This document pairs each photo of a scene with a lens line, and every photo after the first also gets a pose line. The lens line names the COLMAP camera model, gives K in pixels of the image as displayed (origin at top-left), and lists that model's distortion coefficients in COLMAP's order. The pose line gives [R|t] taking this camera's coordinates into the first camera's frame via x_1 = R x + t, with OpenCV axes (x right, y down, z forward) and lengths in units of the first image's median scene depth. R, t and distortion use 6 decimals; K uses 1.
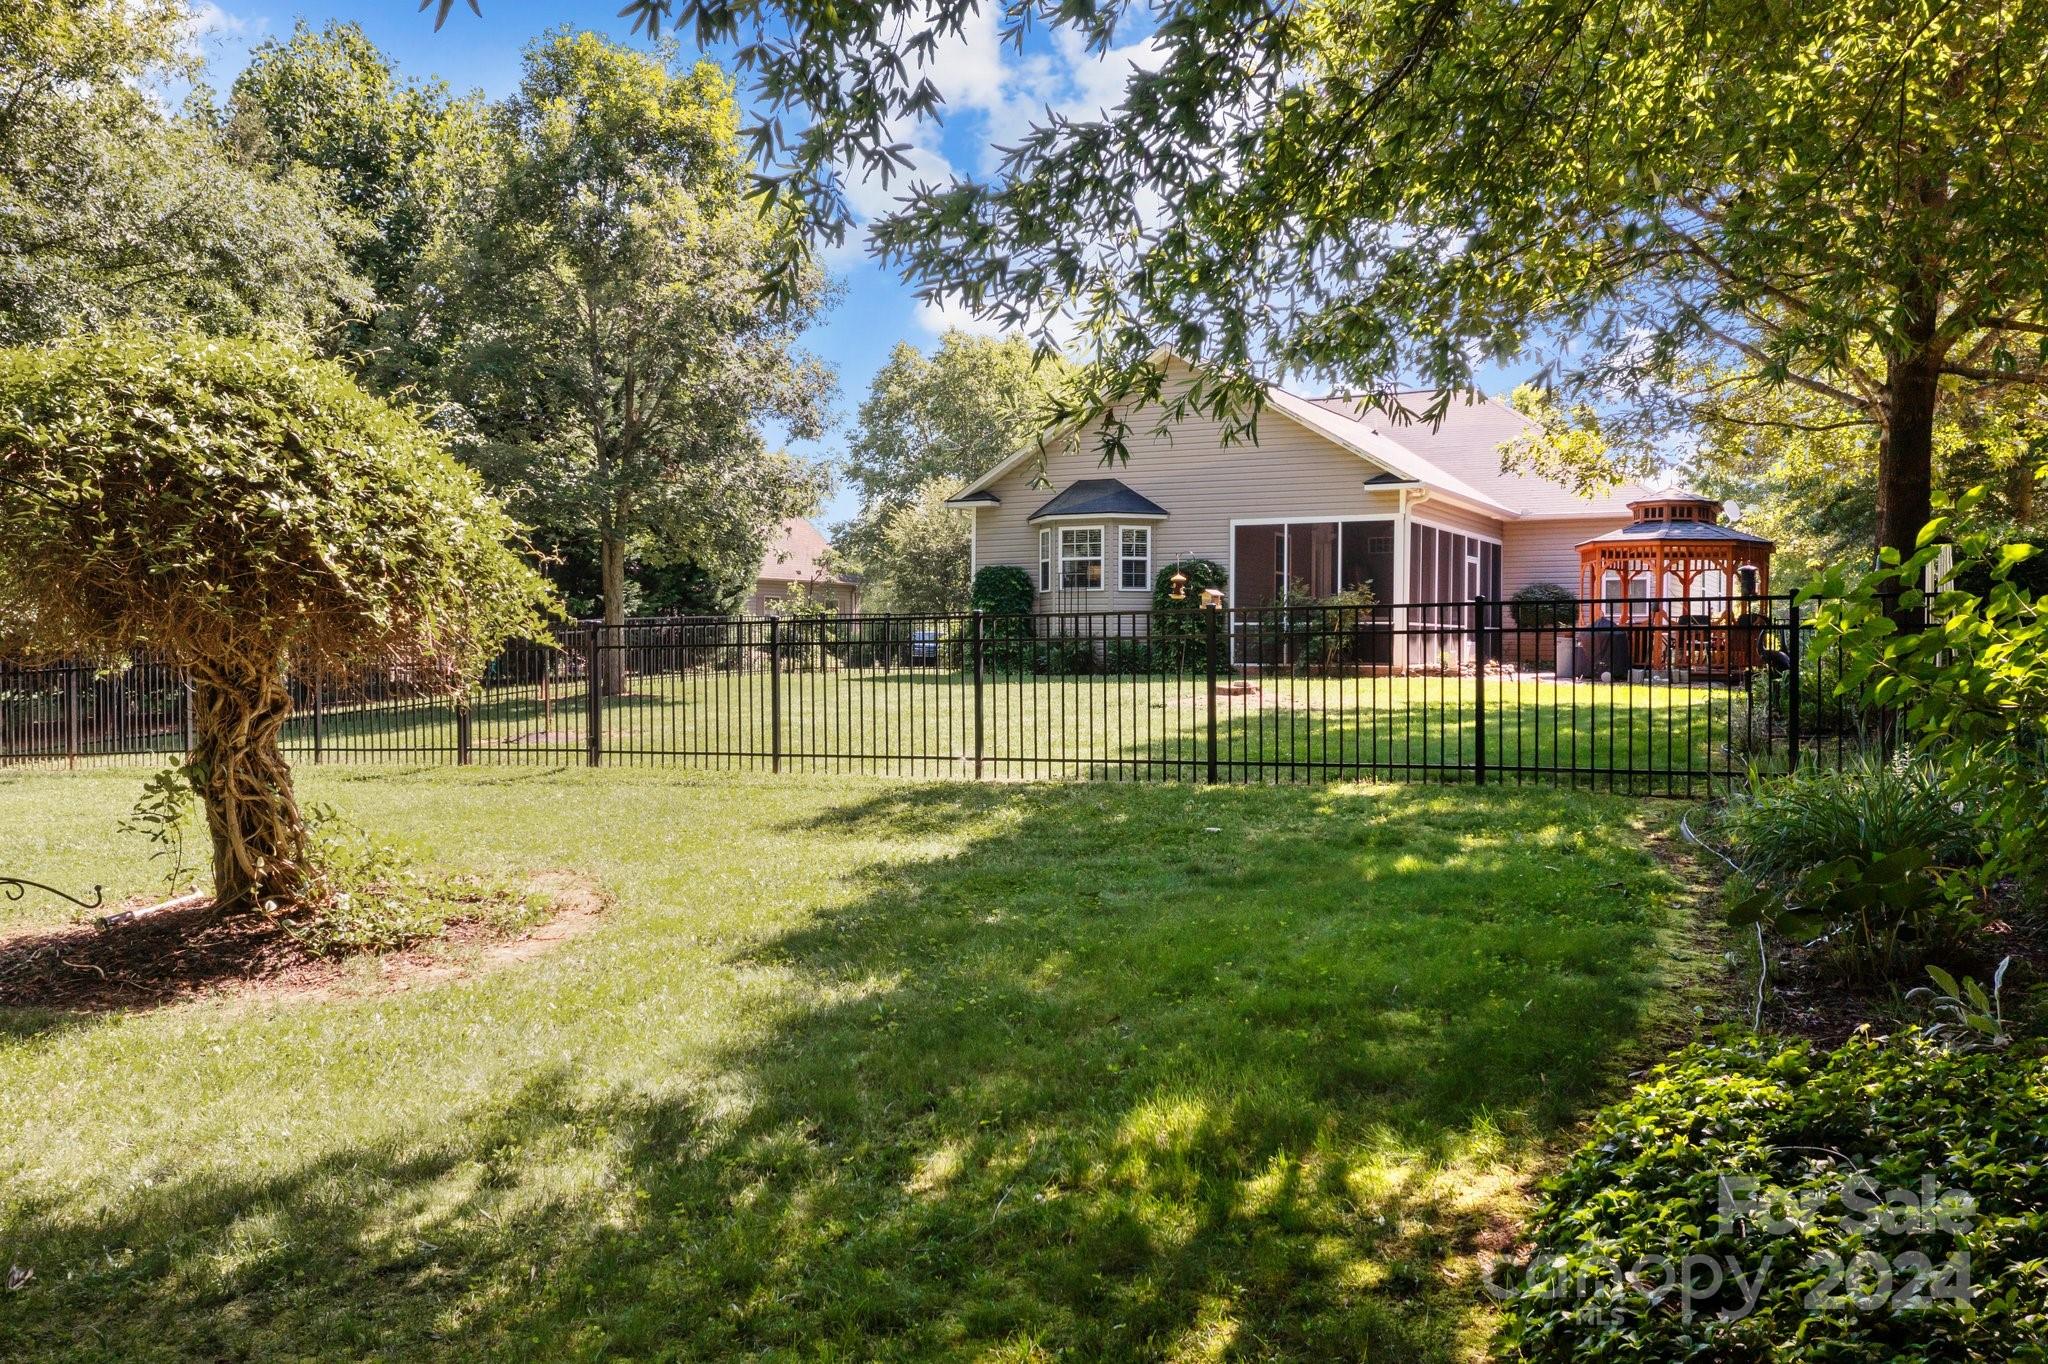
lens RADIAL K [[1628.7, 0, 1024.0], [0, 1628.7, 682.0], [0, 0, 1]] dist [0.001654, 0.004395]
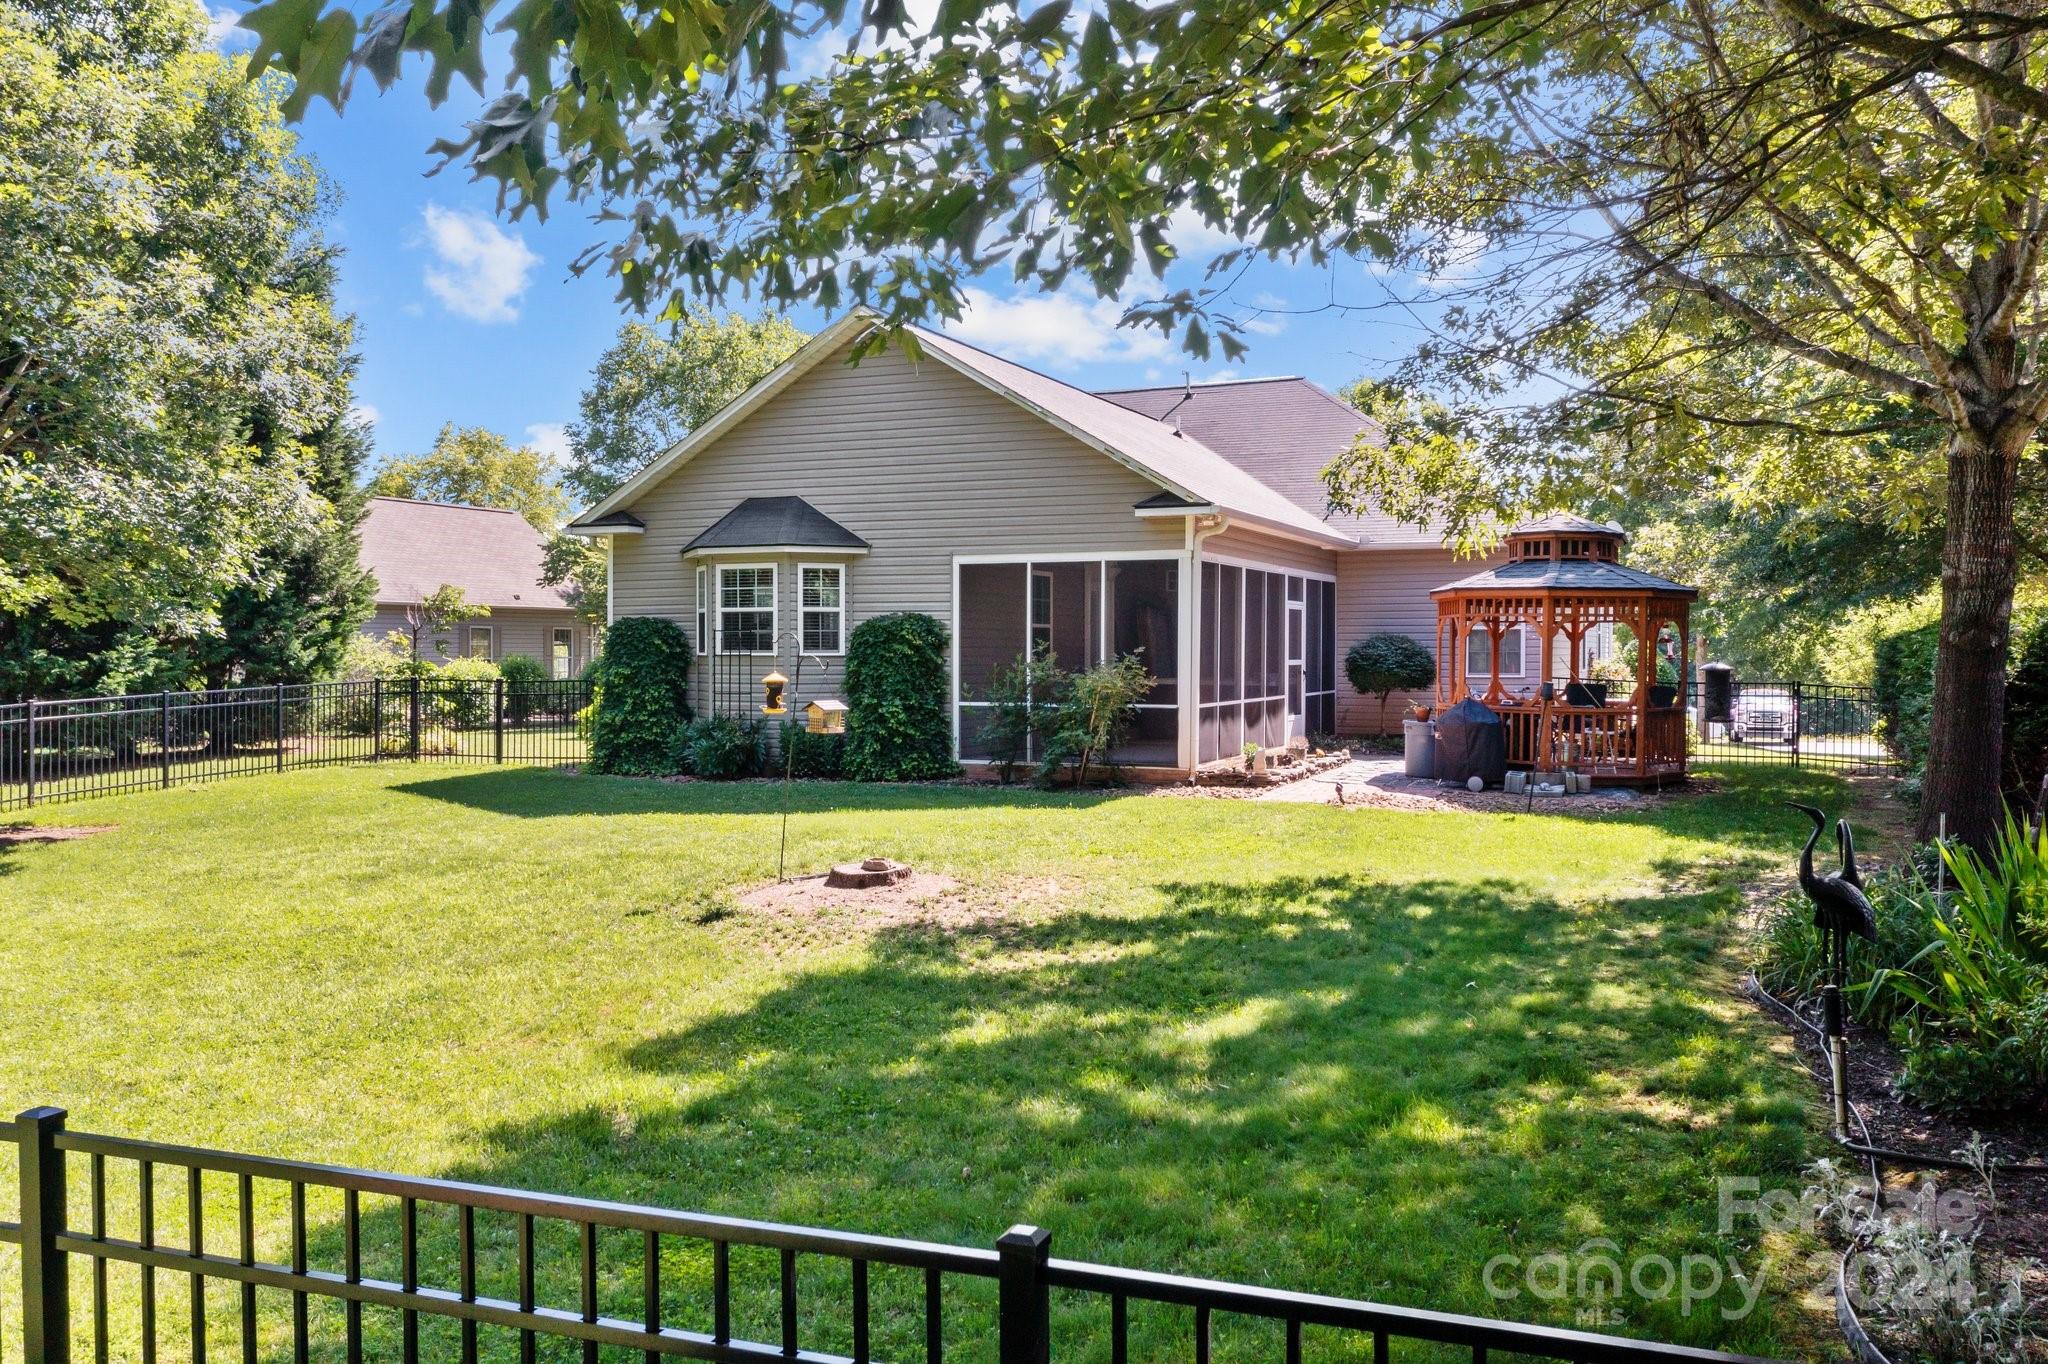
lens RADIAL K [[1628.7, 0, 1024.0], [0, 1628.7, 682.0], [0, 0, 1]] dist [0.001654, 0.004395]
pose [[0.996215, -0.005444, 0.086750, 0.093812], [0.005370, 0.999985, 0.001084, -0.044746], [-0.086755, -0.000614, 0.996229, 0.289796]]
